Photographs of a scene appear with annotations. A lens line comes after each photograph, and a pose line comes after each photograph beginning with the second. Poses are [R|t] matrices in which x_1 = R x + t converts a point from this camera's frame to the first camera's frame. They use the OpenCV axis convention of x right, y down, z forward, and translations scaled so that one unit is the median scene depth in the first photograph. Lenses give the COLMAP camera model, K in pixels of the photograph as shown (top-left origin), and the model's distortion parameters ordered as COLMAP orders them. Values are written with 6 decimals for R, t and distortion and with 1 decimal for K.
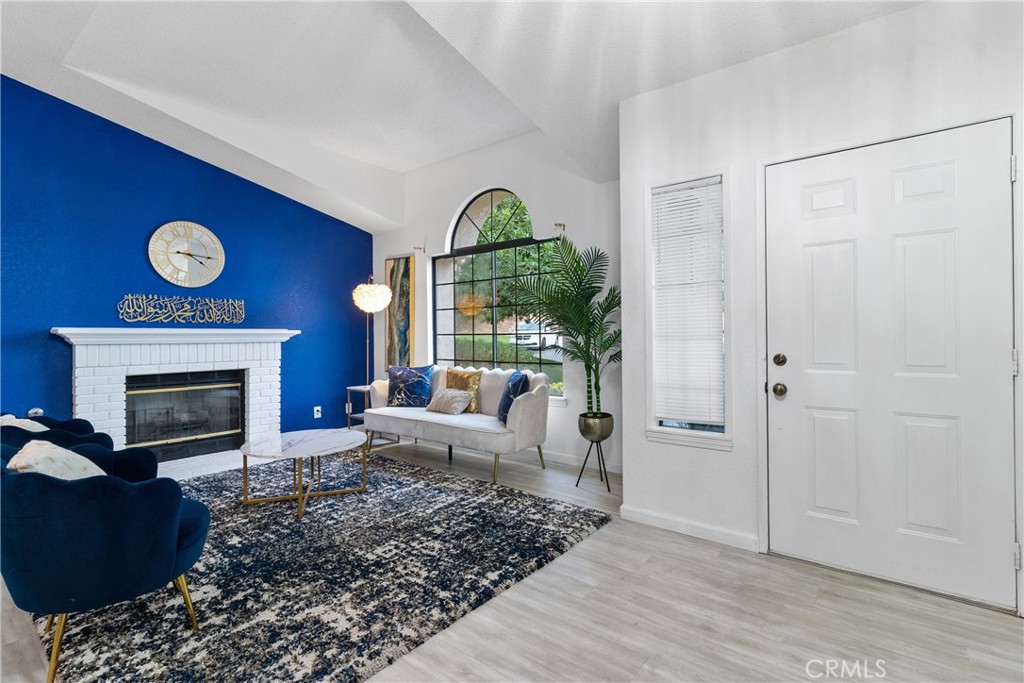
lens RADIAL K [[477.3, 0, 512.2], [0, 477.3, 340.2], [0, 0, 1]] dist [-0.000091, 0.000491]
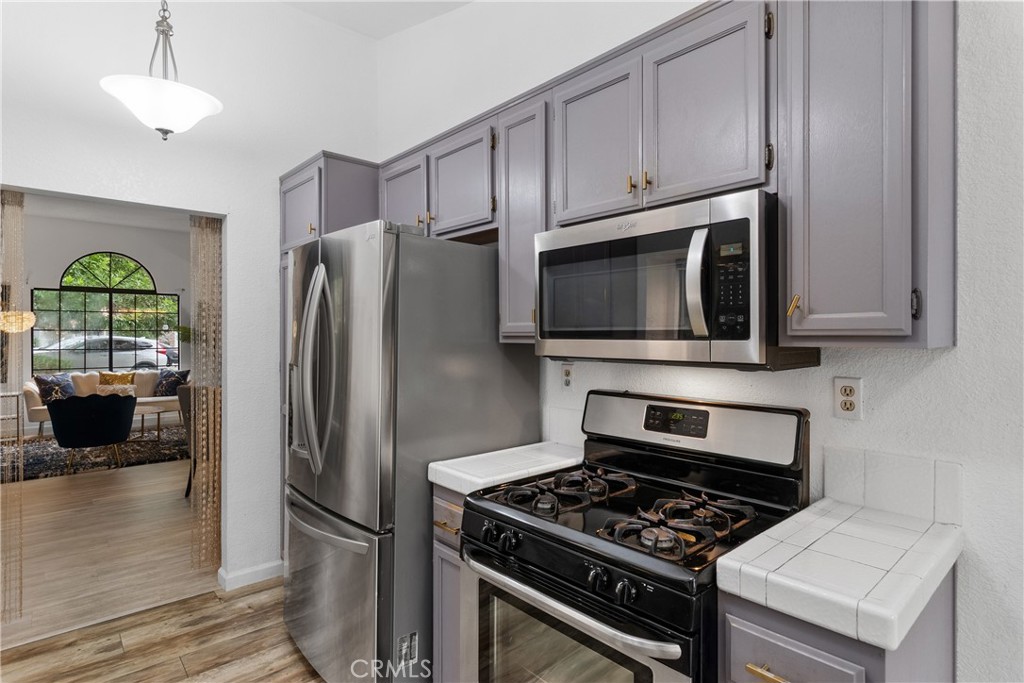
lens RADIAL K [[536.5, 0, 514.9], [0, 536.5, 342.7], [0, 0, 1]] dist [0.001692, 0.000340]
pose [[0.157049, -0.002159, 0.987588, -1.439352], [0.001261, 0.999997, 0.001986, -0.033923], [-0.987590, 0.000933, 0.157051, -0.505048]]
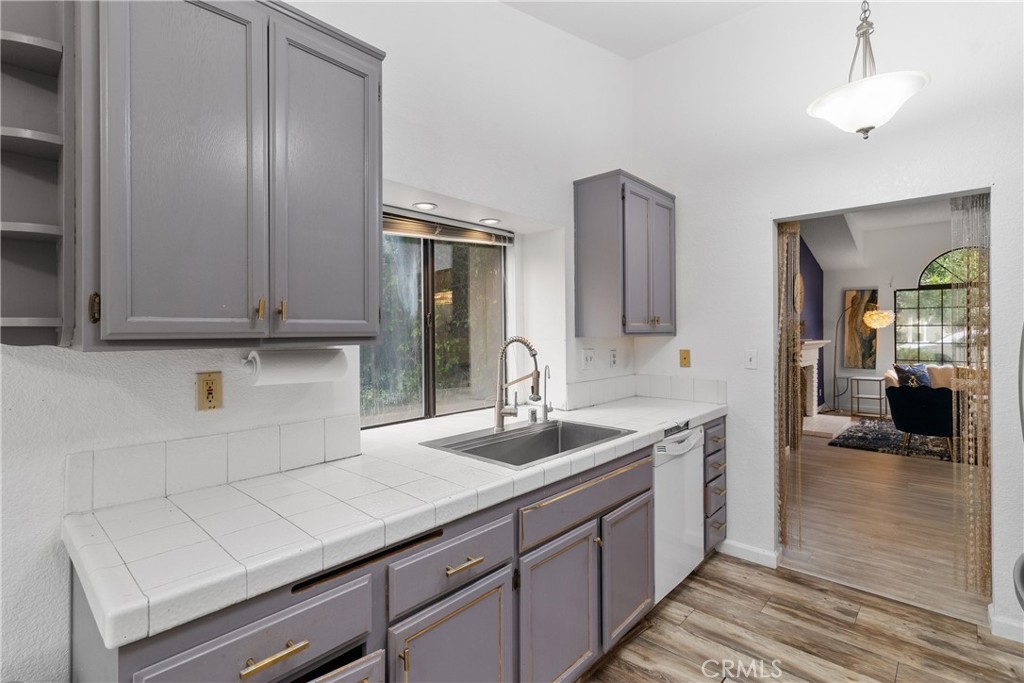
lens RADIAL K [[477.3, 0, 515.0], [0, 477.3, 334.1], [0, 0, 1]] dist [-0.000091, 0.000491]
pose [[0.998271, 0.005102, -0.058566, -1.320001], [-0.005084, 0.999987, 0.000455, -0.035071], [0.058567, -0.000157, 0.998283, -0.566105]]
